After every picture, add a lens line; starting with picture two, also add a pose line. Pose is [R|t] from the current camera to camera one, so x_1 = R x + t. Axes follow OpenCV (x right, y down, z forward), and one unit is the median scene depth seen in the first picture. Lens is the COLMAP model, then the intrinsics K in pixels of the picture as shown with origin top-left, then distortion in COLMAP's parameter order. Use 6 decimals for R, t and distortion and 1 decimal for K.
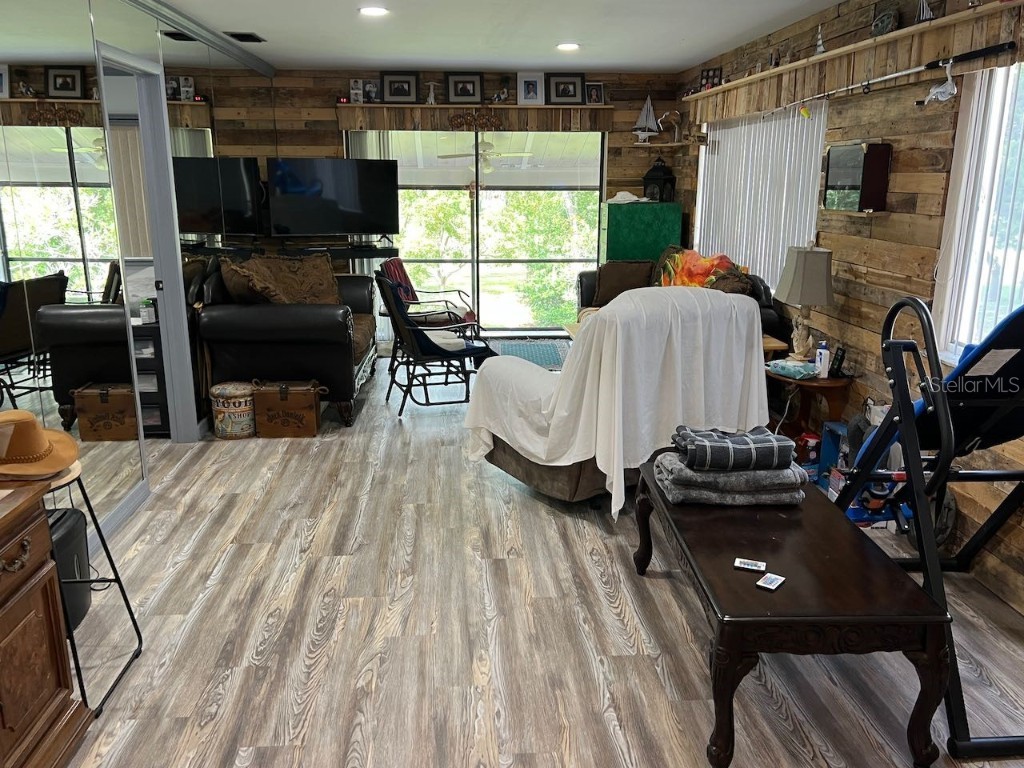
lens RADIAL K [[846.1, 0, 510.7], [0, 846.1, 389.7], [0, 0, 1]] dist [0.012361, -0.004388]
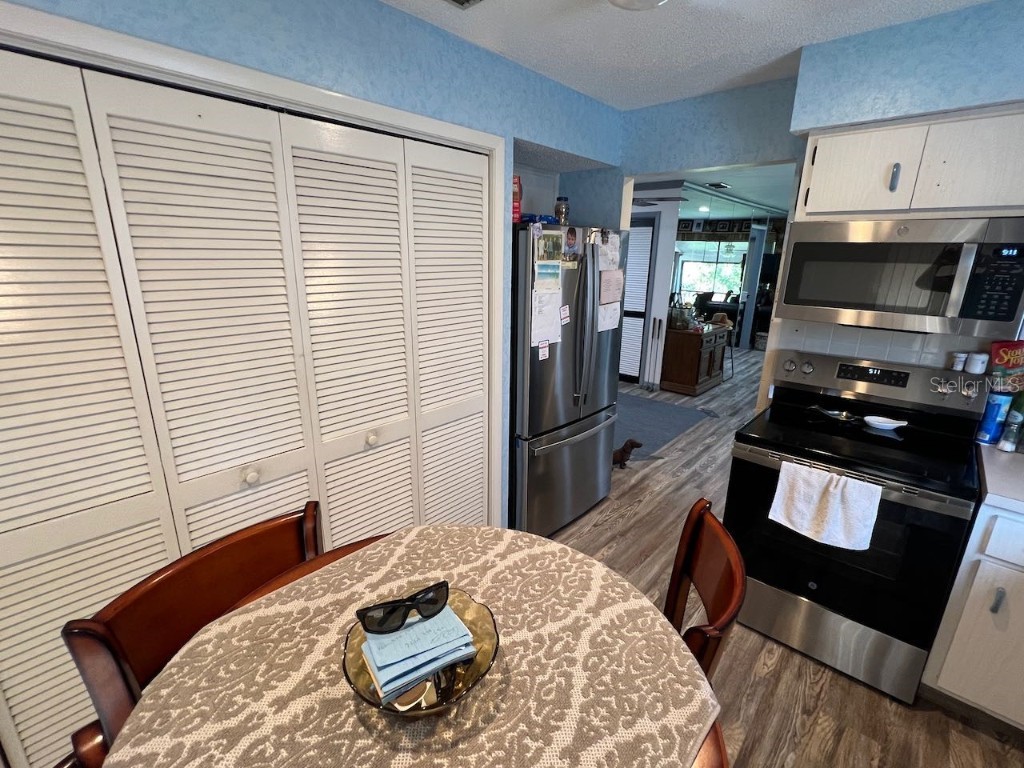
lens RADIAL K [[474.3, 0, 512.2], [0, 474.3, 387.5], [0, 0, 1]] dist [0.000856, -0.000051]
pose [[0.701056, 0.213738, -0.680321, 0.340478], [-0.197078, 0.974940, 0.103214, 0.275803], [0.685332, 0.061718, 0.725611, -1.208109]]
